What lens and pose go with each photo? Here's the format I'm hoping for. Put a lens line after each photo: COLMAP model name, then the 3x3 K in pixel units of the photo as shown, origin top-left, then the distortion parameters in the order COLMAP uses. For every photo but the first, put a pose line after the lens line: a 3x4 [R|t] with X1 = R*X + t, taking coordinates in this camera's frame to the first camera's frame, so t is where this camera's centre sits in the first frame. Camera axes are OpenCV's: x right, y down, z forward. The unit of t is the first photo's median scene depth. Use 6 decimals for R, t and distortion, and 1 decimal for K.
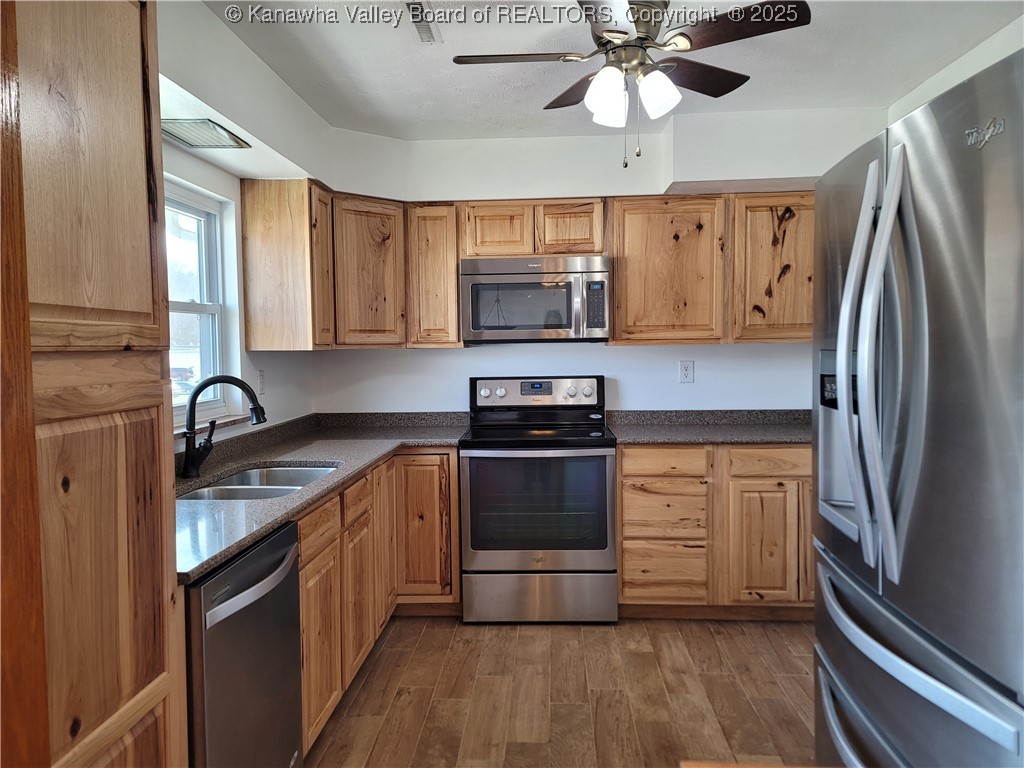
lens RADIAL K [[745.8, 0, 512.0], [0, 745.8, 384.0], [0, 0, 1]] dist [0.039964, -0.000788]
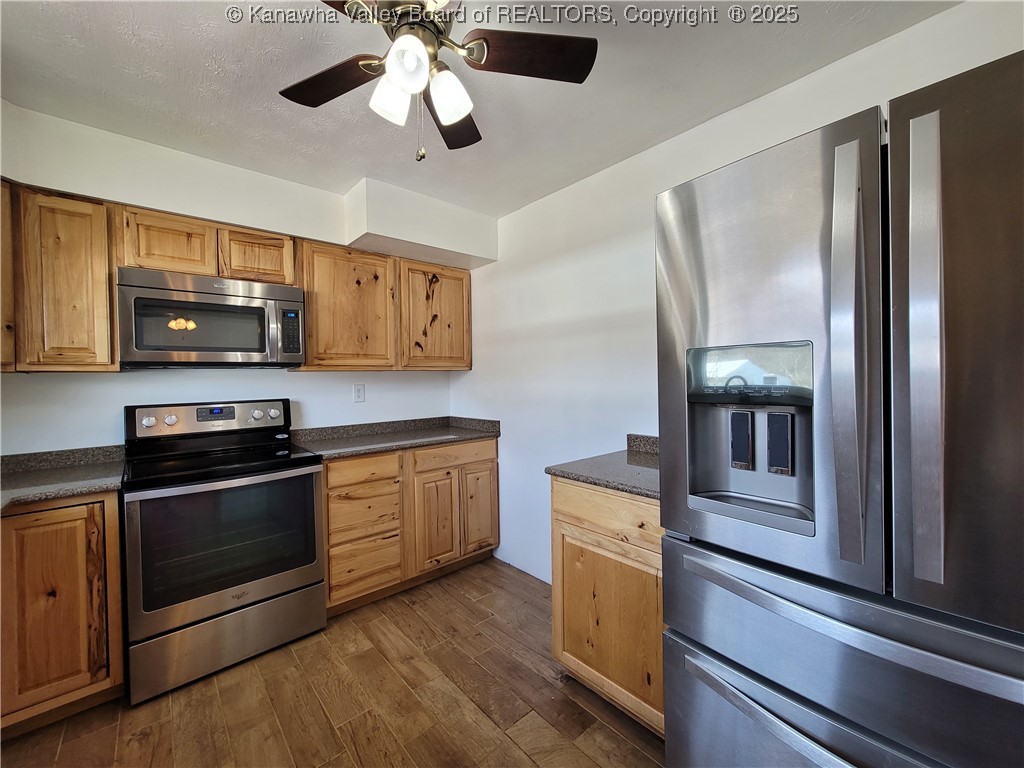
lens RADIAL K [[415.1, 0, 508.9], [0, 415.1, 381.5], [0, 0, 1]] dist [-0.008130, 0.003111]
pose [[0.713877, -0.006207, 0.700243, -0.082931], [0.046919, 0.998138, -0.038986, 0.003011], [-0.698697, 0.060686, 0.712839, 0.369614]]
